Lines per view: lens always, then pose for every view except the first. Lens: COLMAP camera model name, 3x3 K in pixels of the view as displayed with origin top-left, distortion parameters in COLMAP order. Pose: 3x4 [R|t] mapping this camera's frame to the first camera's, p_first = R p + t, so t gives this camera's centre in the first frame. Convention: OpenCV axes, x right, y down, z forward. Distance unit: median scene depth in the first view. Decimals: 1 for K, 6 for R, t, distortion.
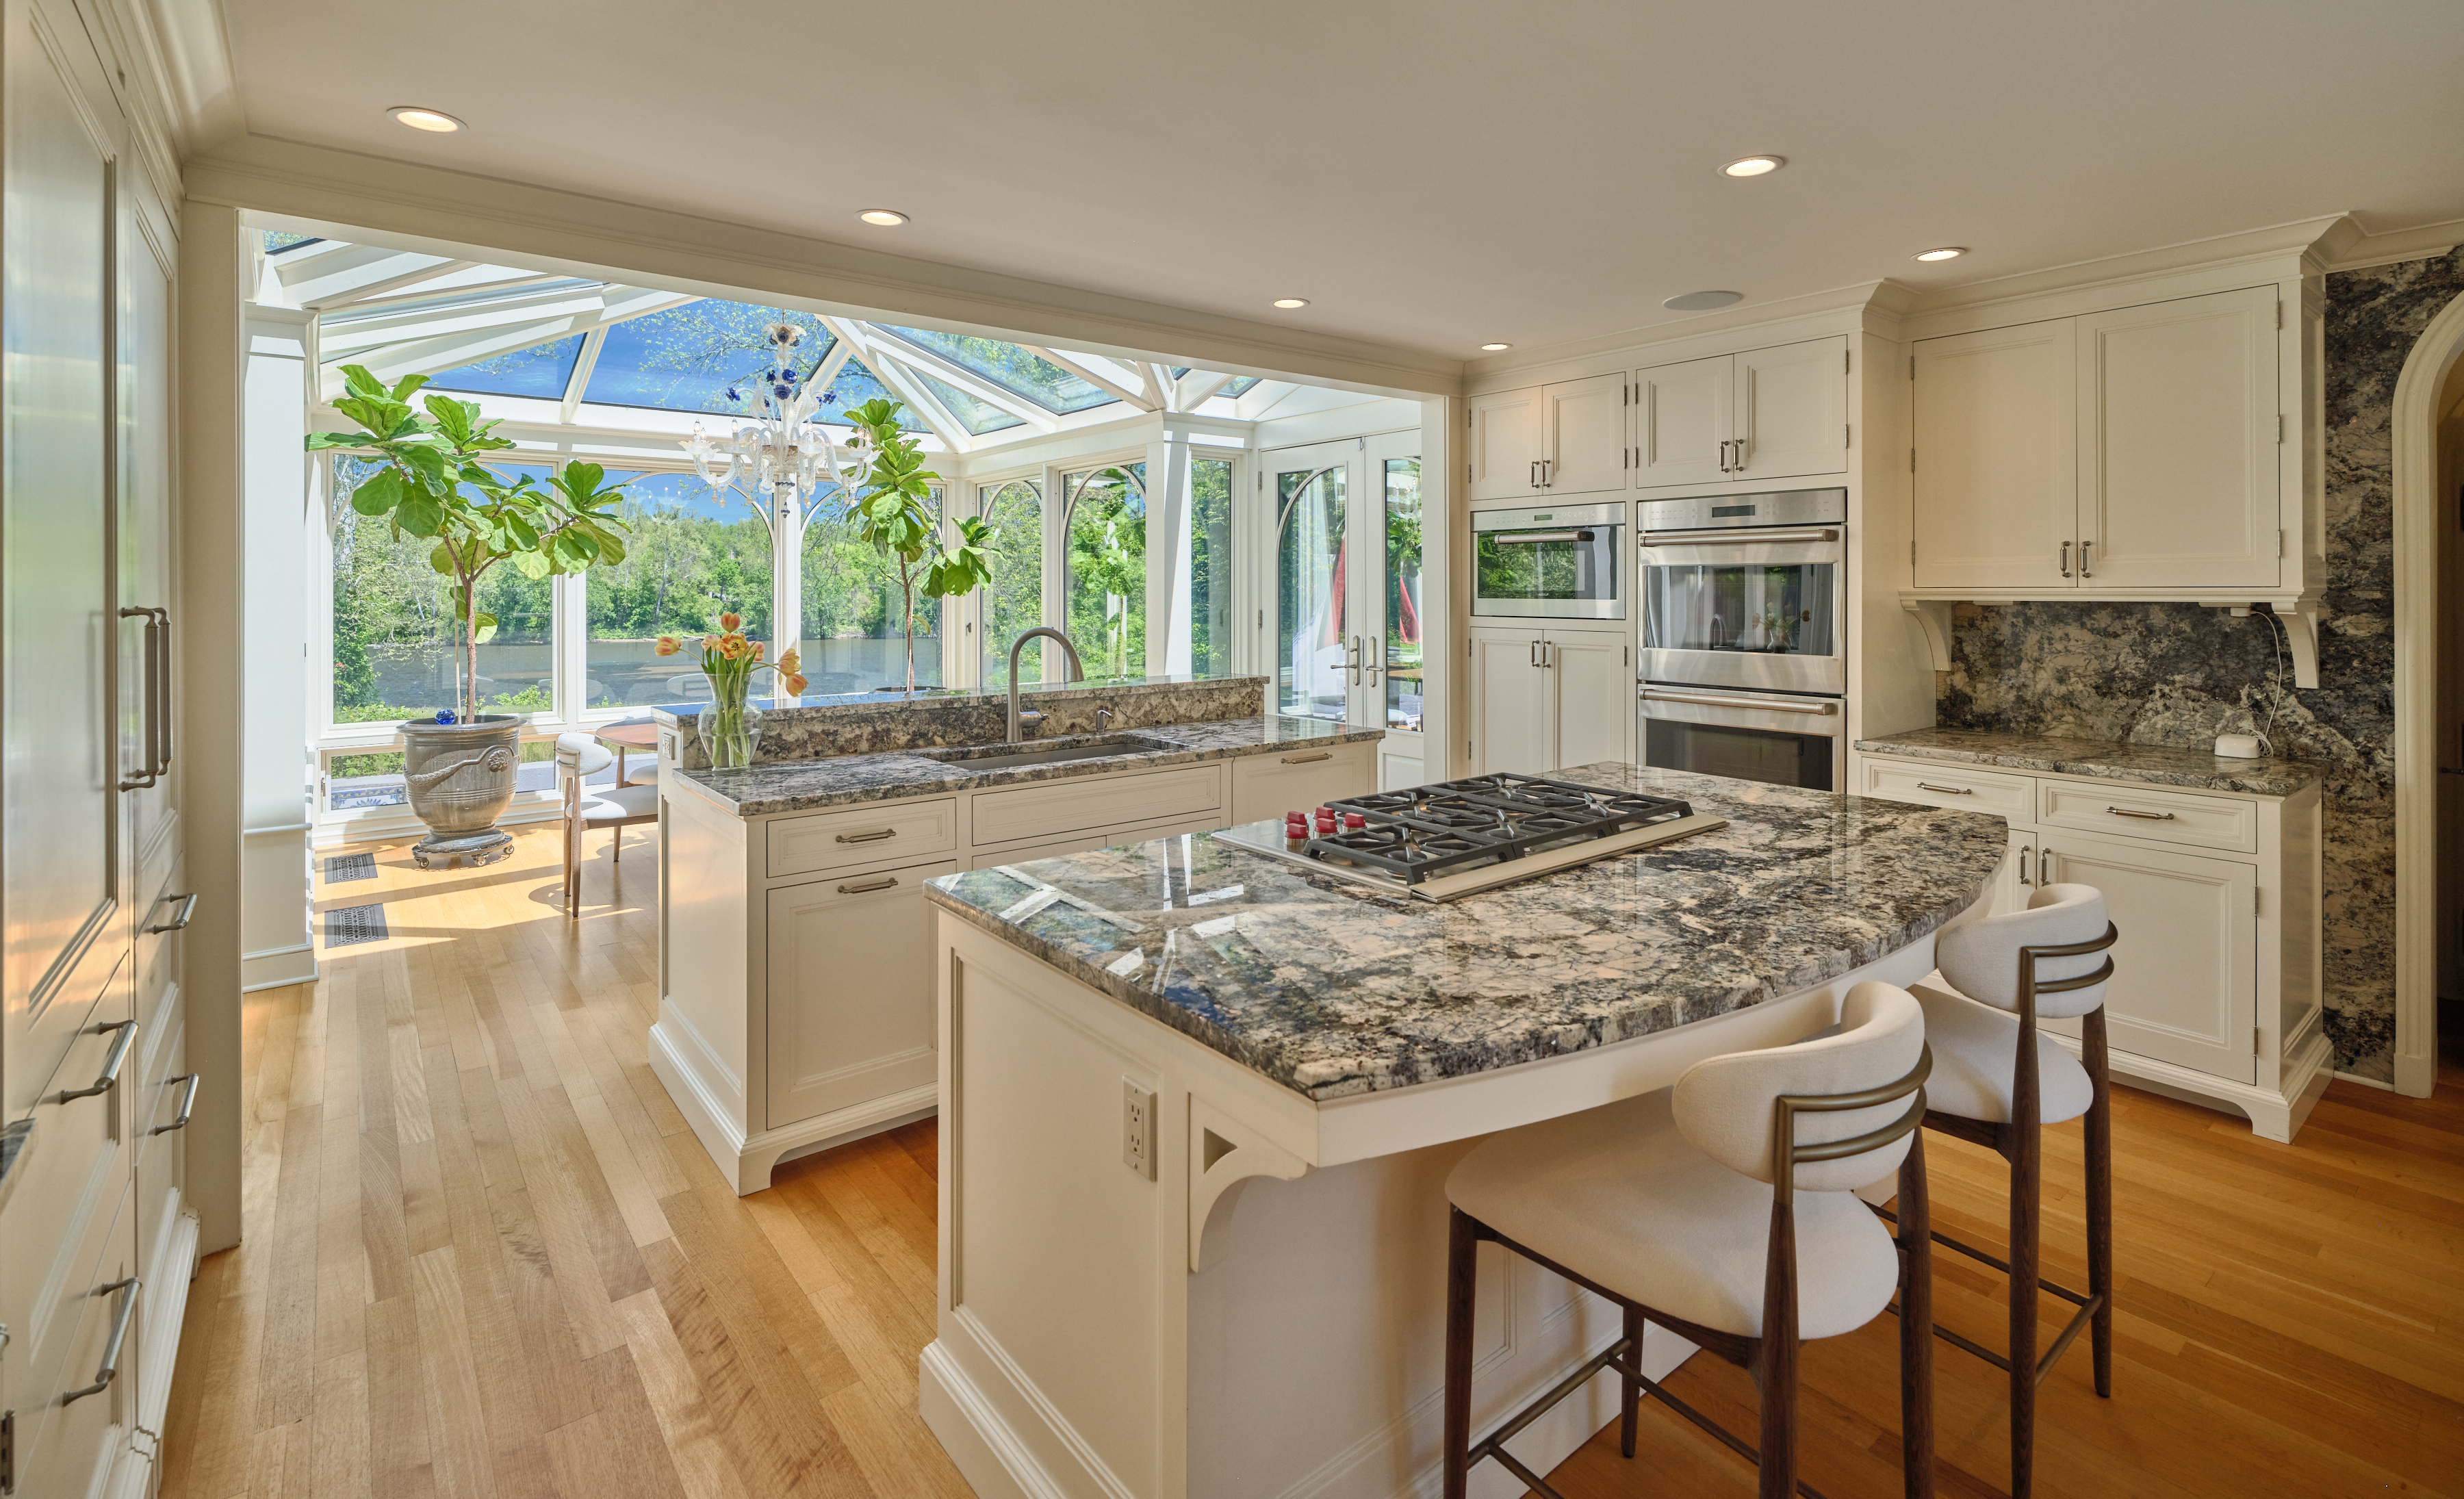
lens RADIAL K [[1131.5, 0, 1231.1], [0, 1131.5, 584.9], [0, 0, 1]] dist [0.001612, 0.000392]
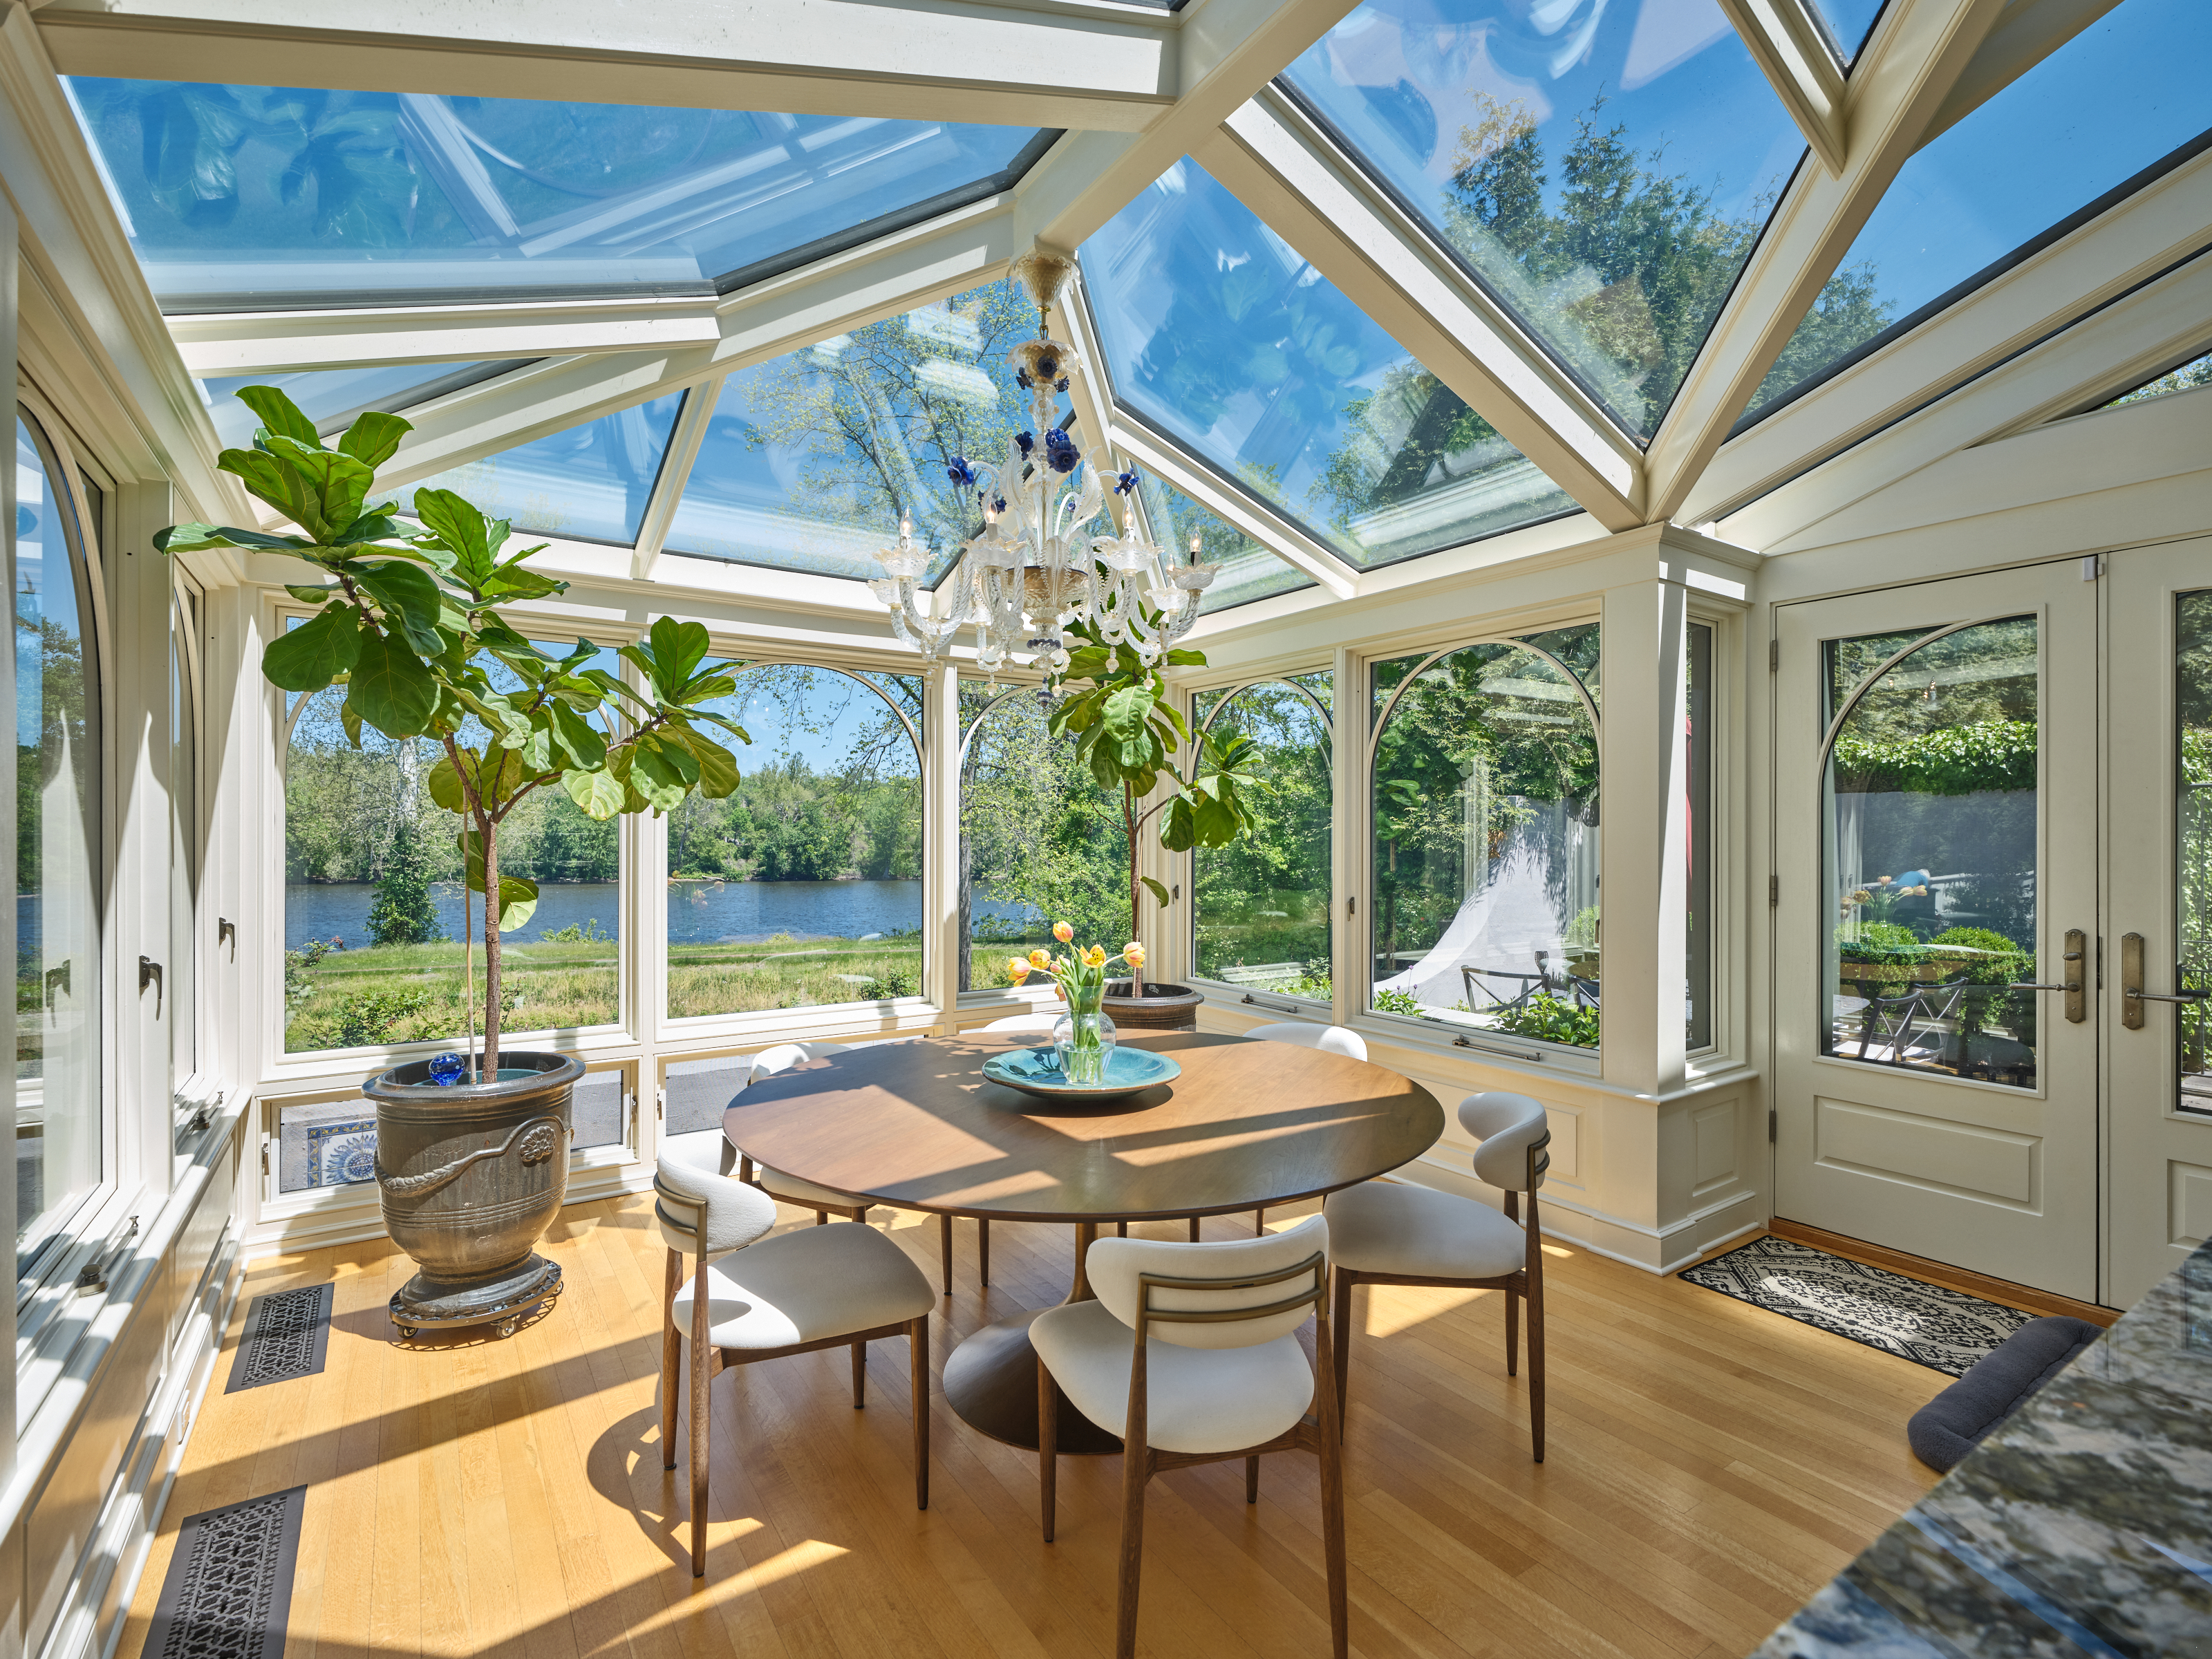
lens RADIAL K [[1042.0, 0, 1103.8], [0, 1042.0, 832.6], [0, 0, 1]] dist [0.001700, -0.000159]
pose [[0.996689, 0.003193, -0.081249, -0.313731], [-0.003129, 0.999995, 0.000915, 0.000360], [0.081251, -0.000658, 0.996693, 0.488412]]
